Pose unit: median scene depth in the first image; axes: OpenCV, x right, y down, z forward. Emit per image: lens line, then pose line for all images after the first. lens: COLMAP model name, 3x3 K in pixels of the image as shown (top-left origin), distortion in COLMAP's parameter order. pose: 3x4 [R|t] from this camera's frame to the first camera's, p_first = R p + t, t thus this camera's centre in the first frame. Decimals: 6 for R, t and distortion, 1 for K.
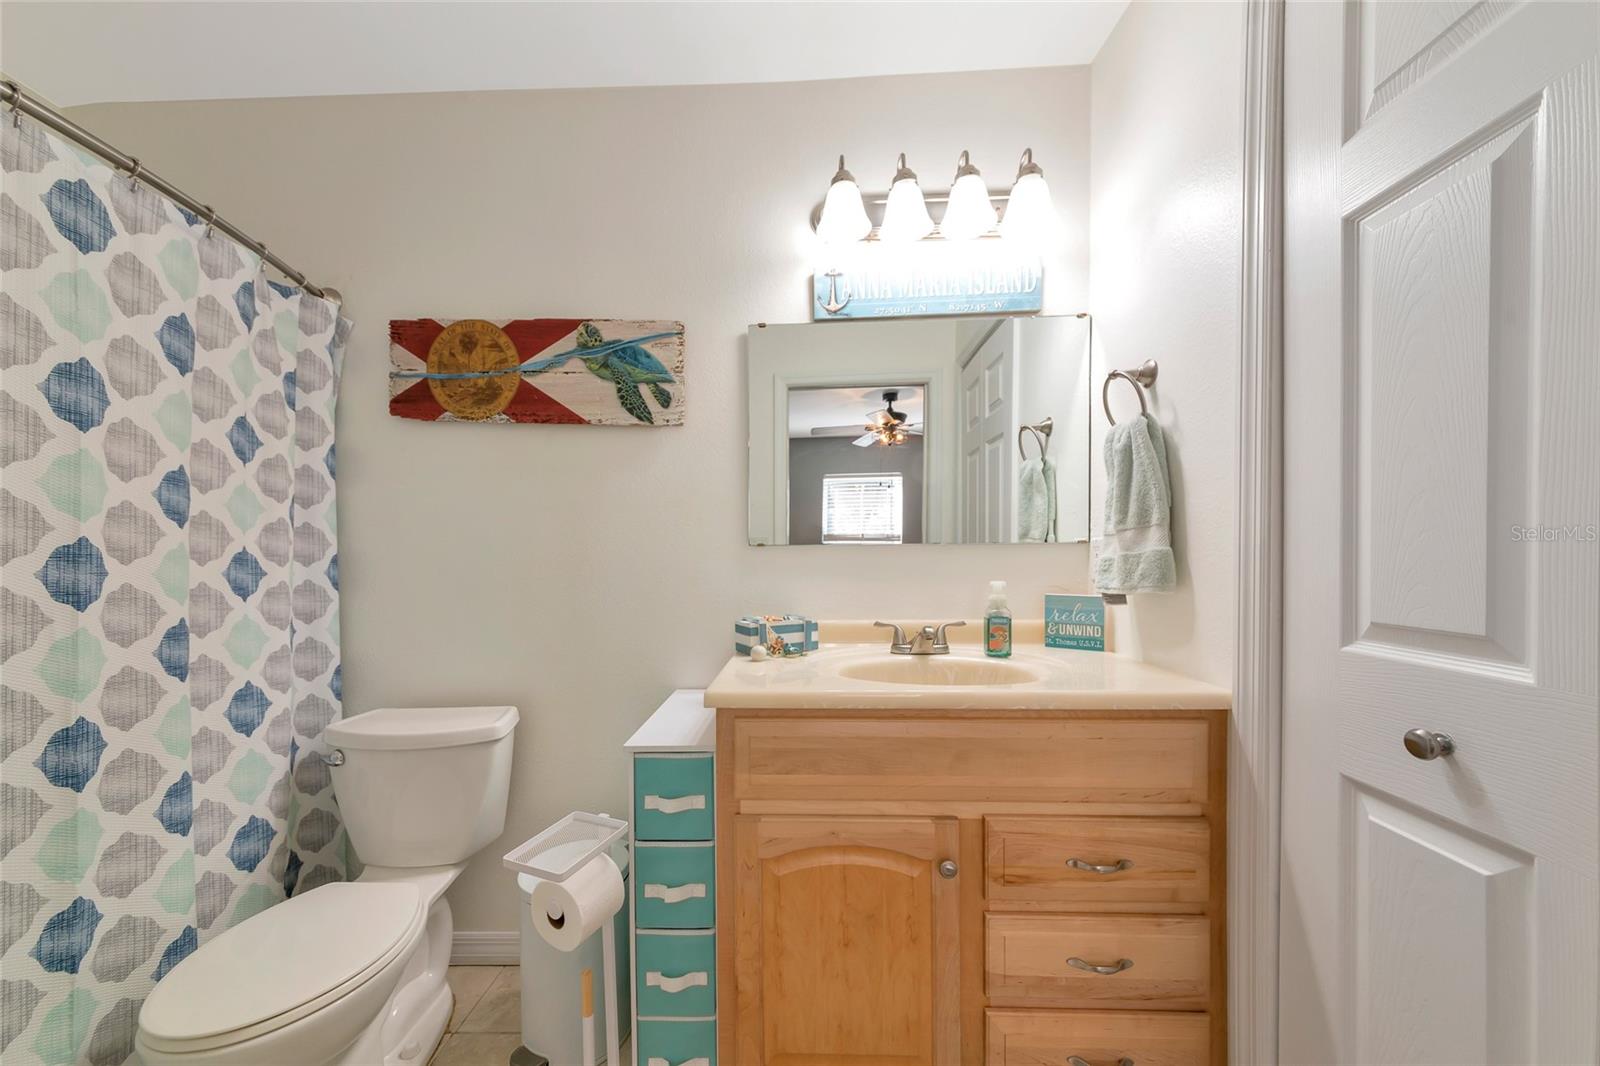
lens RADIAL K [[571.1, 0, 803.9], [0, 571.1, 544.9], [0, 0, 1]] dist [-0.009665, 0.001904]
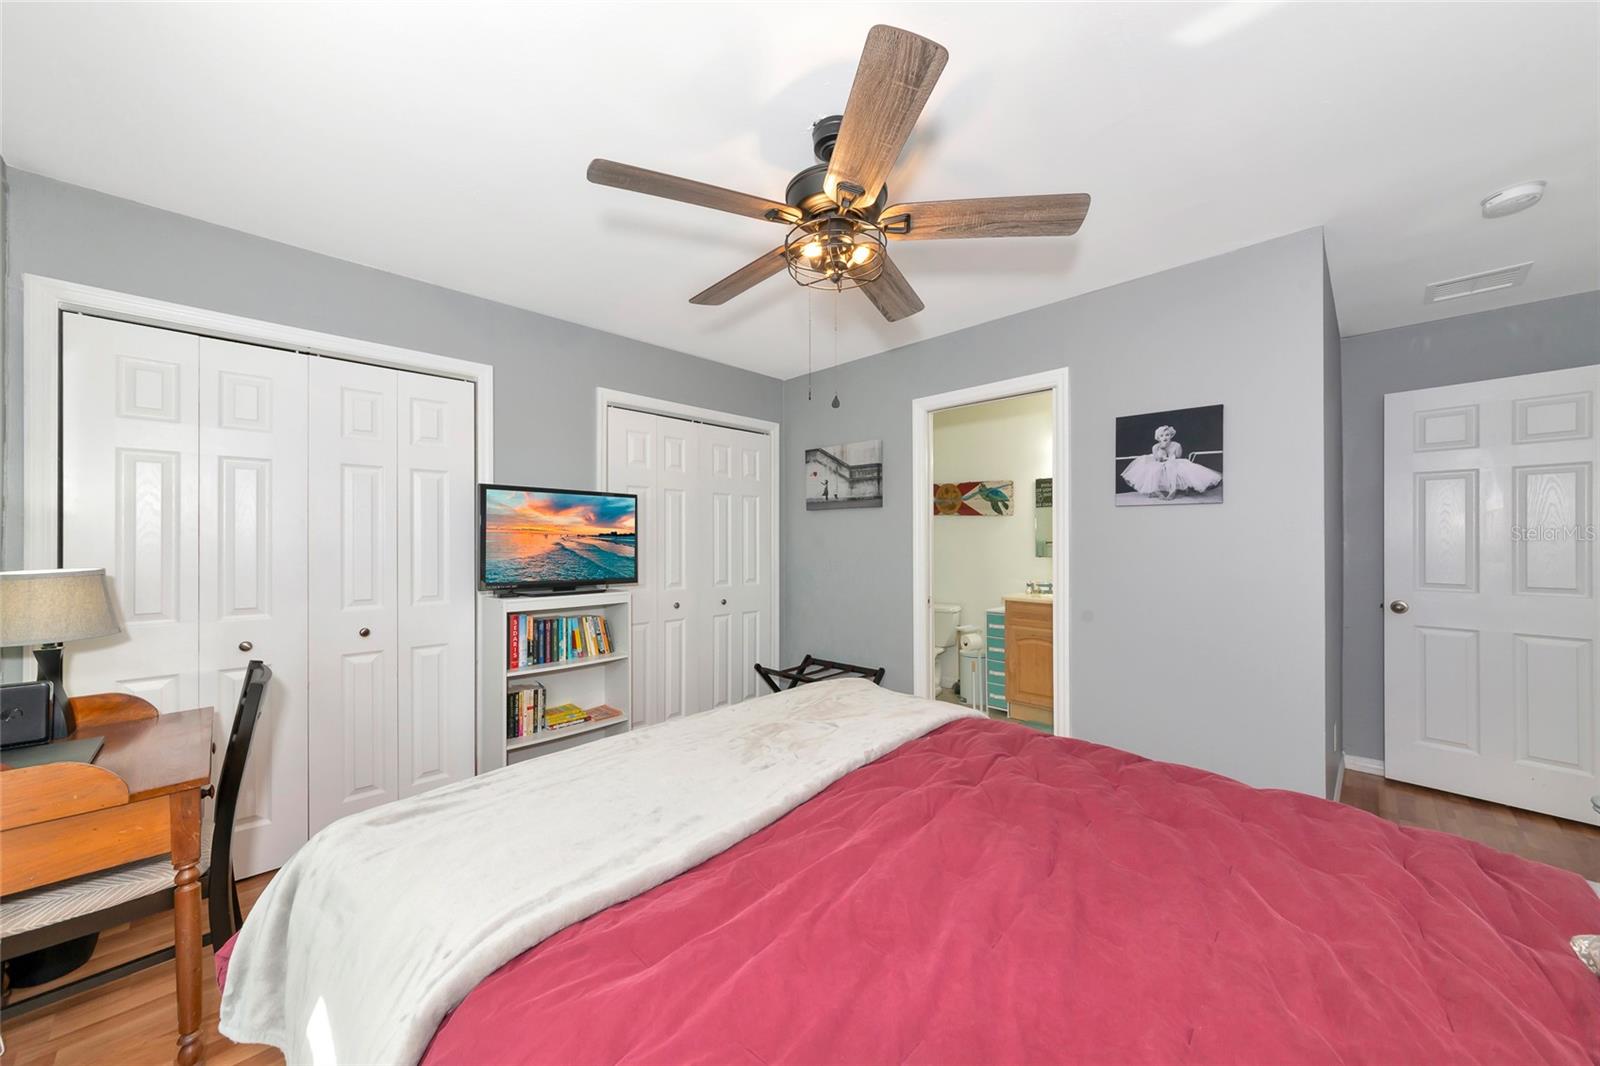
lens RADIAL K [[571.1, 0, 809.9], [0, 571.1, 540.1], [0, 0, 1]] dist [-0.009665, 0.001904]
pose [[0.735886, 0.011916, -0.677001, 1.145212], [-0.006283, 0.999922, 0.010770, -0.120720], [0.677076, -0.003672, 0.735904, -2.118988]]
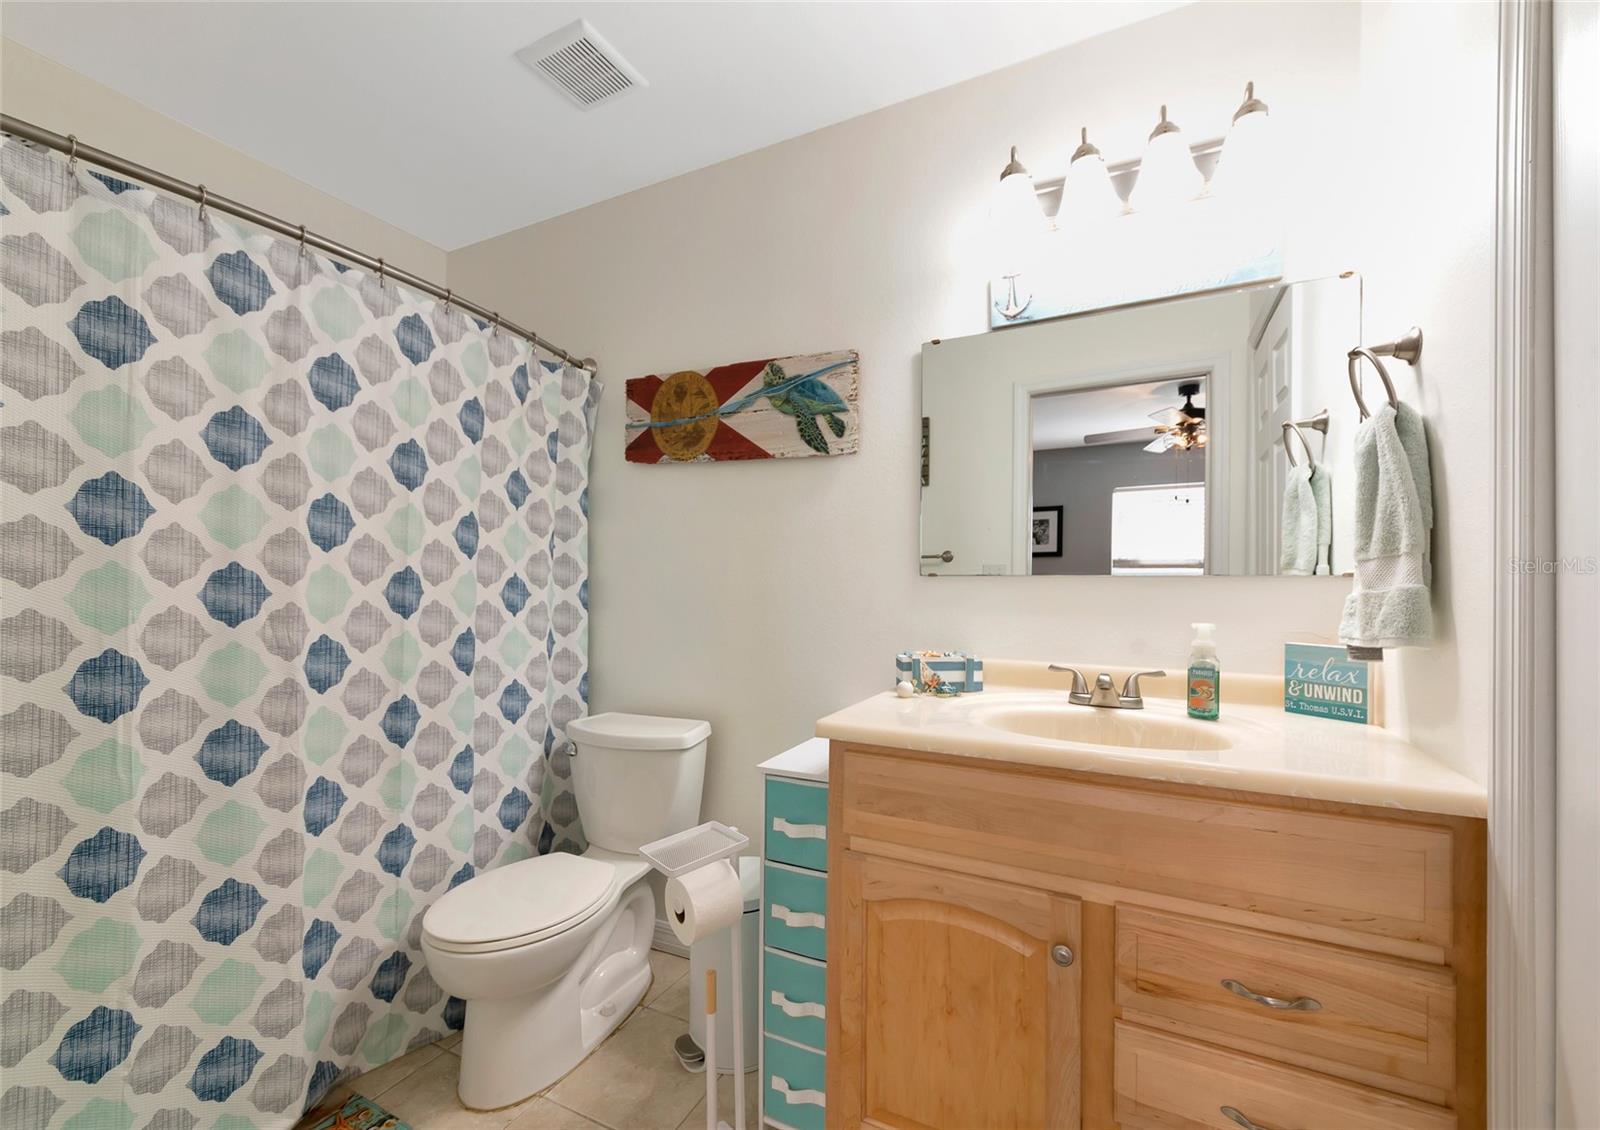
lens RADIAL K [[642.2, 0, 873.5], [0, 642.2, 555.9], [0, 0, 1]] dist [-0.008966, -0.002162]
pose [[0.922438, -0.001689, -0.386142, 0.277822], [-0.006812, 0.999764, -0.020646, -0.010116], [0.386086, 0.021675, 0.922208, -0.012948]]
